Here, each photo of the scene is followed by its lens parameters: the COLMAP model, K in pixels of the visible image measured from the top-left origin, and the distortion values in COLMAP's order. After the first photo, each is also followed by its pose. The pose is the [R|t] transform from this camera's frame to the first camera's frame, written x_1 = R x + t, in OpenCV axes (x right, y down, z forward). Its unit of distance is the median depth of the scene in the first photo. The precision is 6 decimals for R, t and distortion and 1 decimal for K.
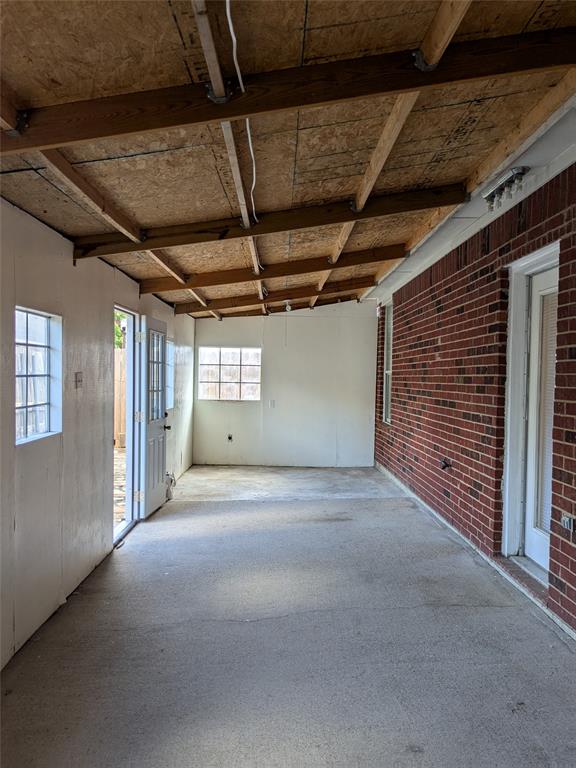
lens RADIAL K [[617.8, 0, 288.0], [0, 617.8, 384.0], [0, 0, 1]] dist [0.136379, -0.151279]
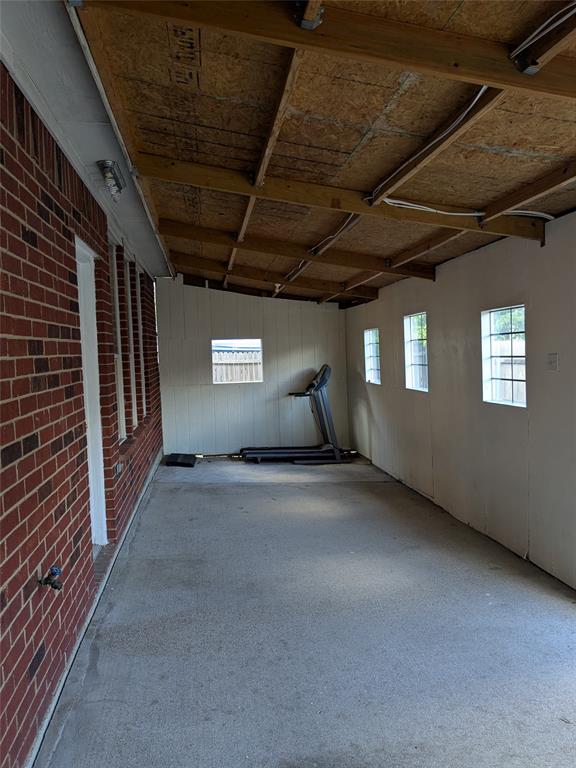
lens RADIAL K [[617.8, 0, 288.0], [0, 617.8, 384.0], [0, 0, 1]] dist [0.136379, -0.151279]
pose [[-0.991886, 0.029615, -0.123633, 0.179901], [0.021751, 0.997682, 0.064484, -0.041317], [0.125256, 0.061272, -0.990231, 1.896813]]
